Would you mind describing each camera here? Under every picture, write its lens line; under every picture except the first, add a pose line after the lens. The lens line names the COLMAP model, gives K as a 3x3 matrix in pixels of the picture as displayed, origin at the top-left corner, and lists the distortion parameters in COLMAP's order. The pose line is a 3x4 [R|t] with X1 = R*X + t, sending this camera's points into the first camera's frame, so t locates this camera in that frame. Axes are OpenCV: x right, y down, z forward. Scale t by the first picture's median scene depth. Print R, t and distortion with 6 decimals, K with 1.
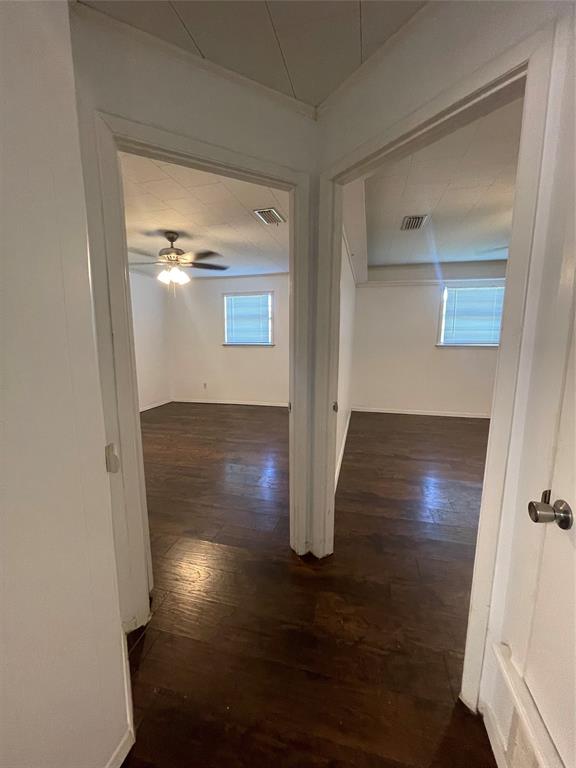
lens RADIAL K [[306.8, 0, 284.6], [0, 306.8, 384.1], [0, 0, 1]] dist [-0.000163, 0.000455]
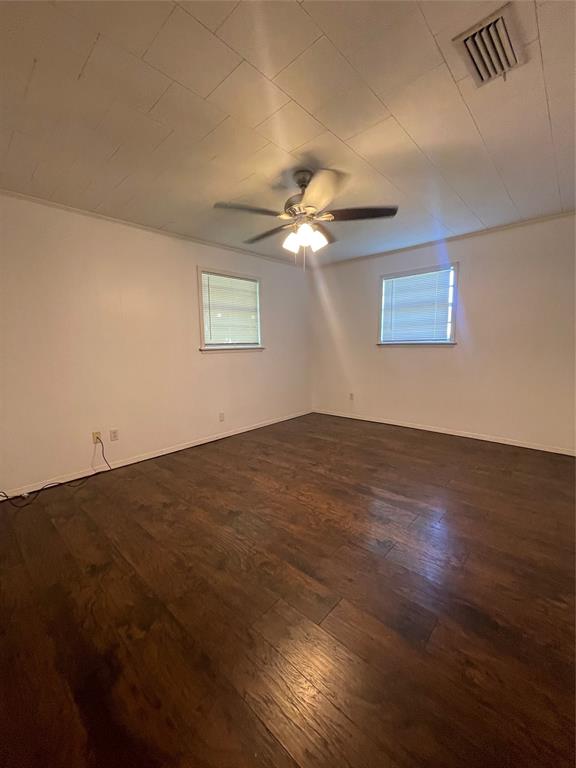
lens RADIAL K [[306.8, 0, 284.6], [0, 306.8, 384.1], [0, 0, 1]] dist [-0.000163, 0.000455]
pose [[0.879113, 0.048791, -0.474109, -0.049975], [-0.053037, 0.998583, 0.004422, -0.027549], [0.473653, 0.021258, 0.880455, 0.294155]]
